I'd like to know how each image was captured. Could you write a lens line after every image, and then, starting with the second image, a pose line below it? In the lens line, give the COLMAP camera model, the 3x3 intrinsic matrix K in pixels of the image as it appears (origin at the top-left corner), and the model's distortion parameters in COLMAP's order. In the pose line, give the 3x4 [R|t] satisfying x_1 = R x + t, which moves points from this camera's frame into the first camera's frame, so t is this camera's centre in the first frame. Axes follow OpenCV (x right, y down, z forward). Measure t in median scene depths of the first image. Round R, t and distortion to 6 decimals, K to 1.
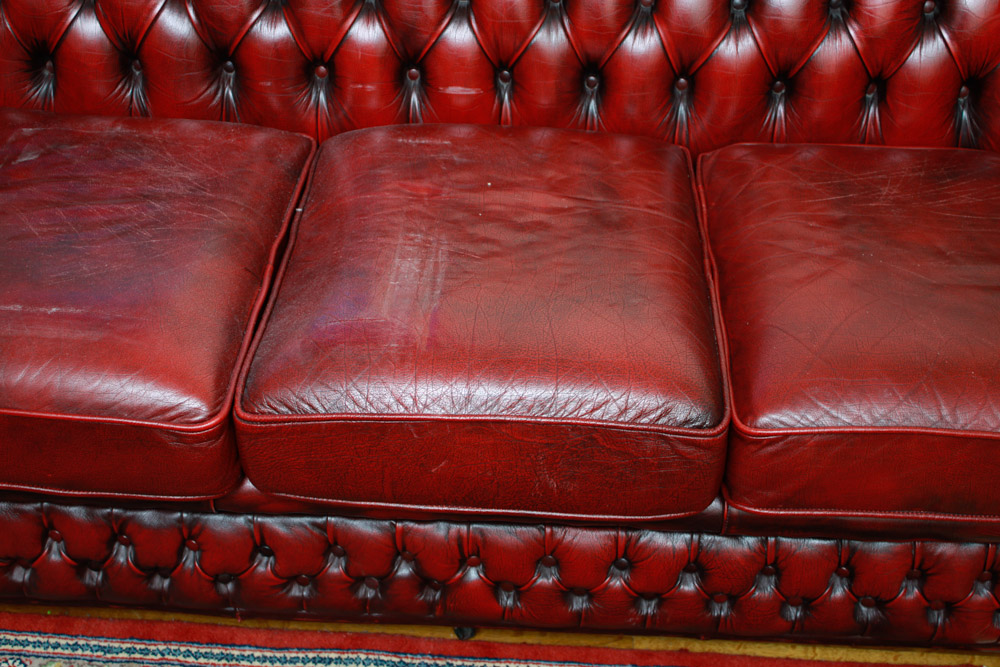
lens RADIAL K [[1405.1, 0, 500.0], [0, 1405.1, 333.5], [0, 0, 1]] dist [0.001338, -0.371642]
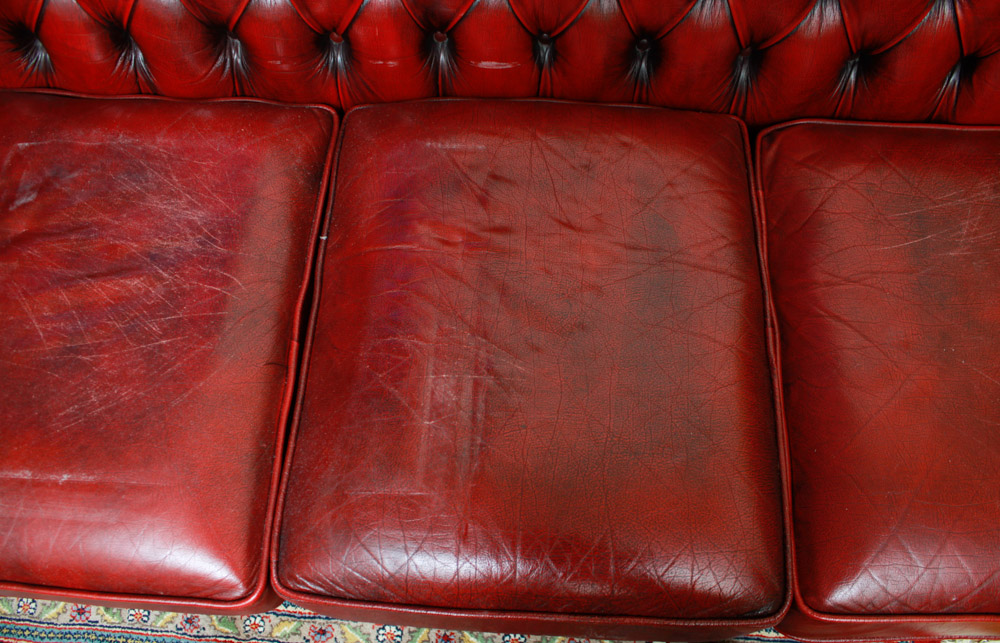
lens RADIAL K [[845.9, 0, 500.0], [0, 845.9, 321.5], [0, 0, 1]] dist [-0.149761, 0.093192]
pose [[0.999728, -0.009524, -0.021292, -0.016130], [0.018841, 0.867848, 0.496472, -0.309089], [0.013750, -0.496738, 0.867792, 0.495915]]
